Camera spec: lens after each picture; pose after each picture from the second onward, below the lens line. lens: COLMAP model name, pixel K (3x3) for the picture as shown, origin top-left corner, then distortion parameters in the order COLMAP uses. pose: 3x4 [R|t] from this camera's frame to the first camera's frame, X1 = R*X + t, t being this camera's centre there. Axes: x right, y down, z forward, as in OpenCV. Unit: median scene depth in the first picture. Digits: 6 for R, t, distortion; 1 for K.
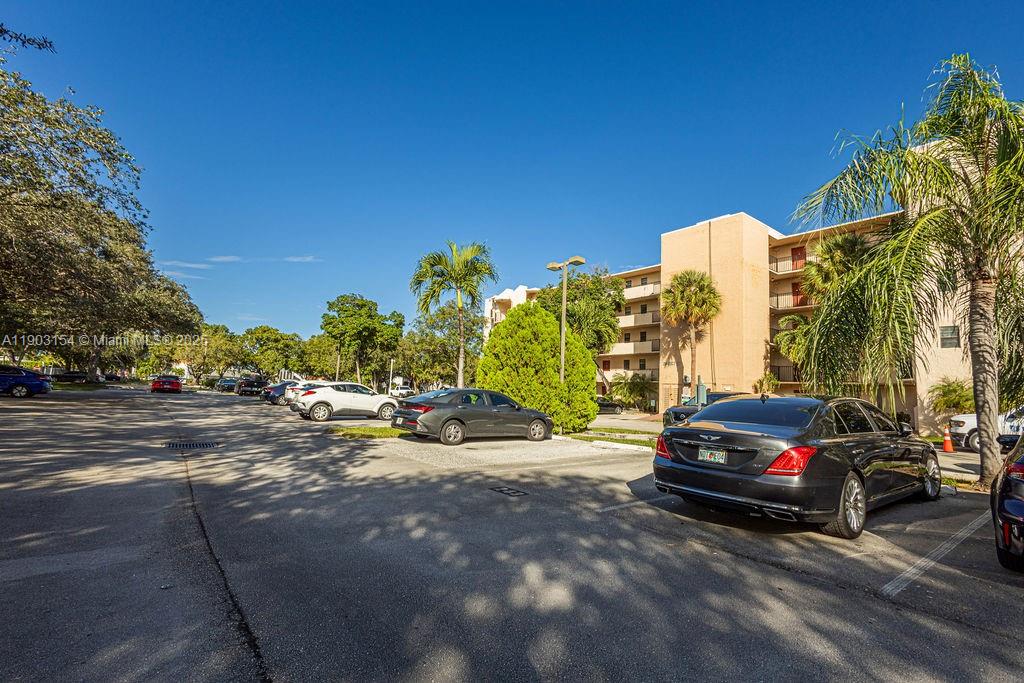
lens RADIAL K [[470.1, 0, 509.3], [0, 470.1, 342.6], [0, 0, 1]] dist [0.009140, -0.000974]
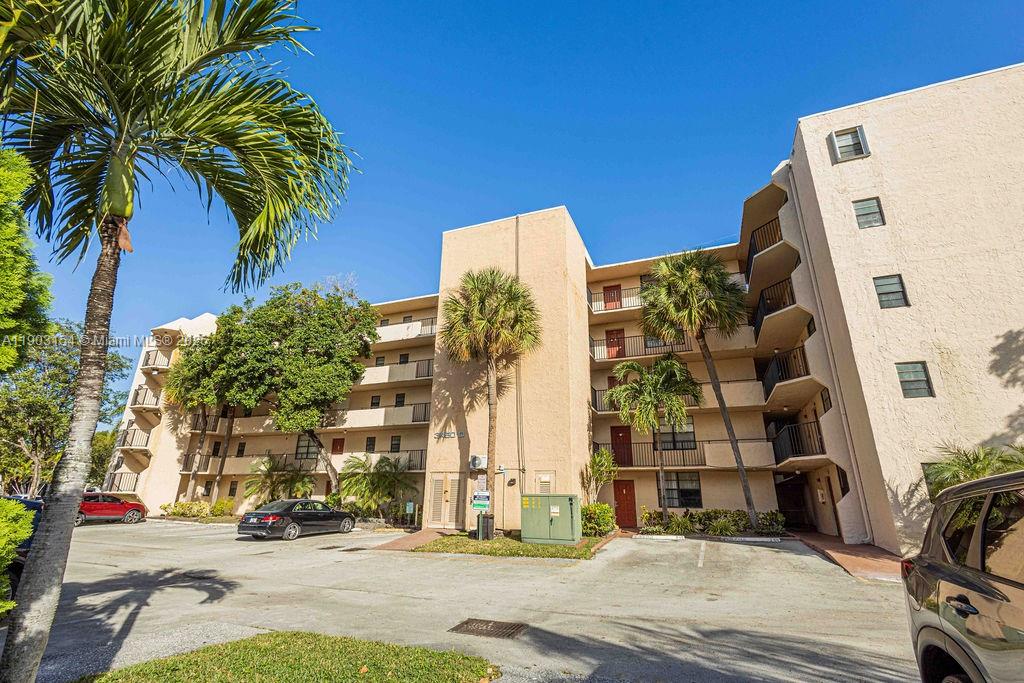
lens RADIAL K [[470.1, 0, 509.3], [0, 470.1, 342.6], [0, 0, 1]] dist [0.009140, -0.000974]
pose [[0.867314, 0.128686, 0.480839, 0.099787], [-0.030198, 0.977827, -0.207226, 0.042808], [-0.496845, 0.165209, 0.851969, 0.386295]]
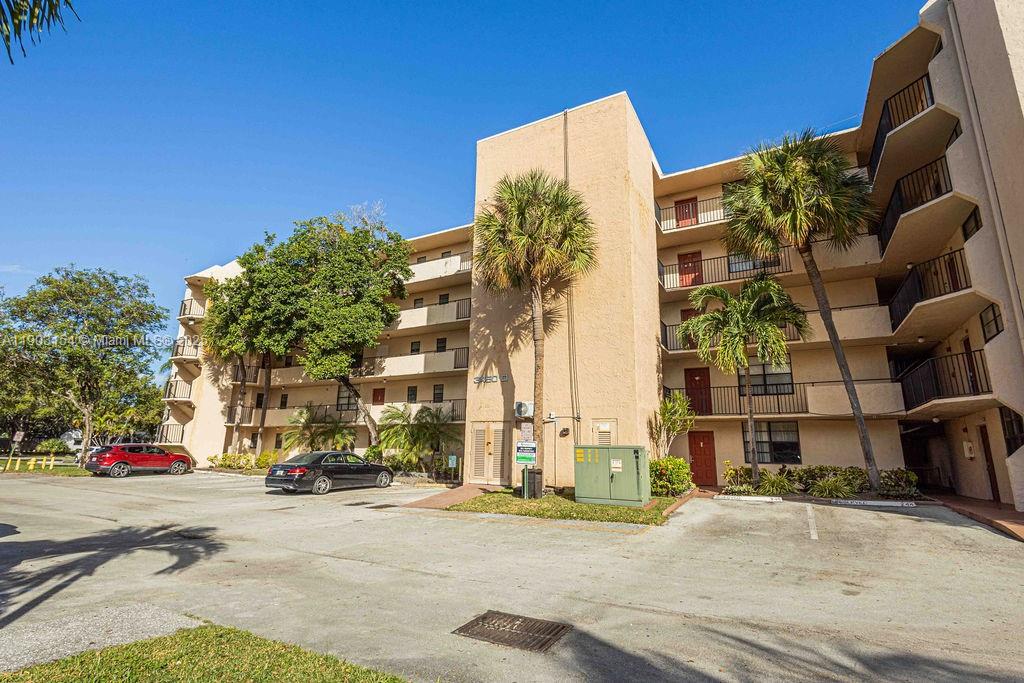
lens RADIAL K [[497.3, 0, 507.8], [0, 497.3, 340.2], [0, 0, 1]] dist [0.010274, -0.000598]
pose [[0.922372, 0.062349, 0.381237, 0.135013], [-0.021475, 0.993639, -0.110547, 0.051429], [-0.385705, 0.093778, 0.917844, 0.432344]]
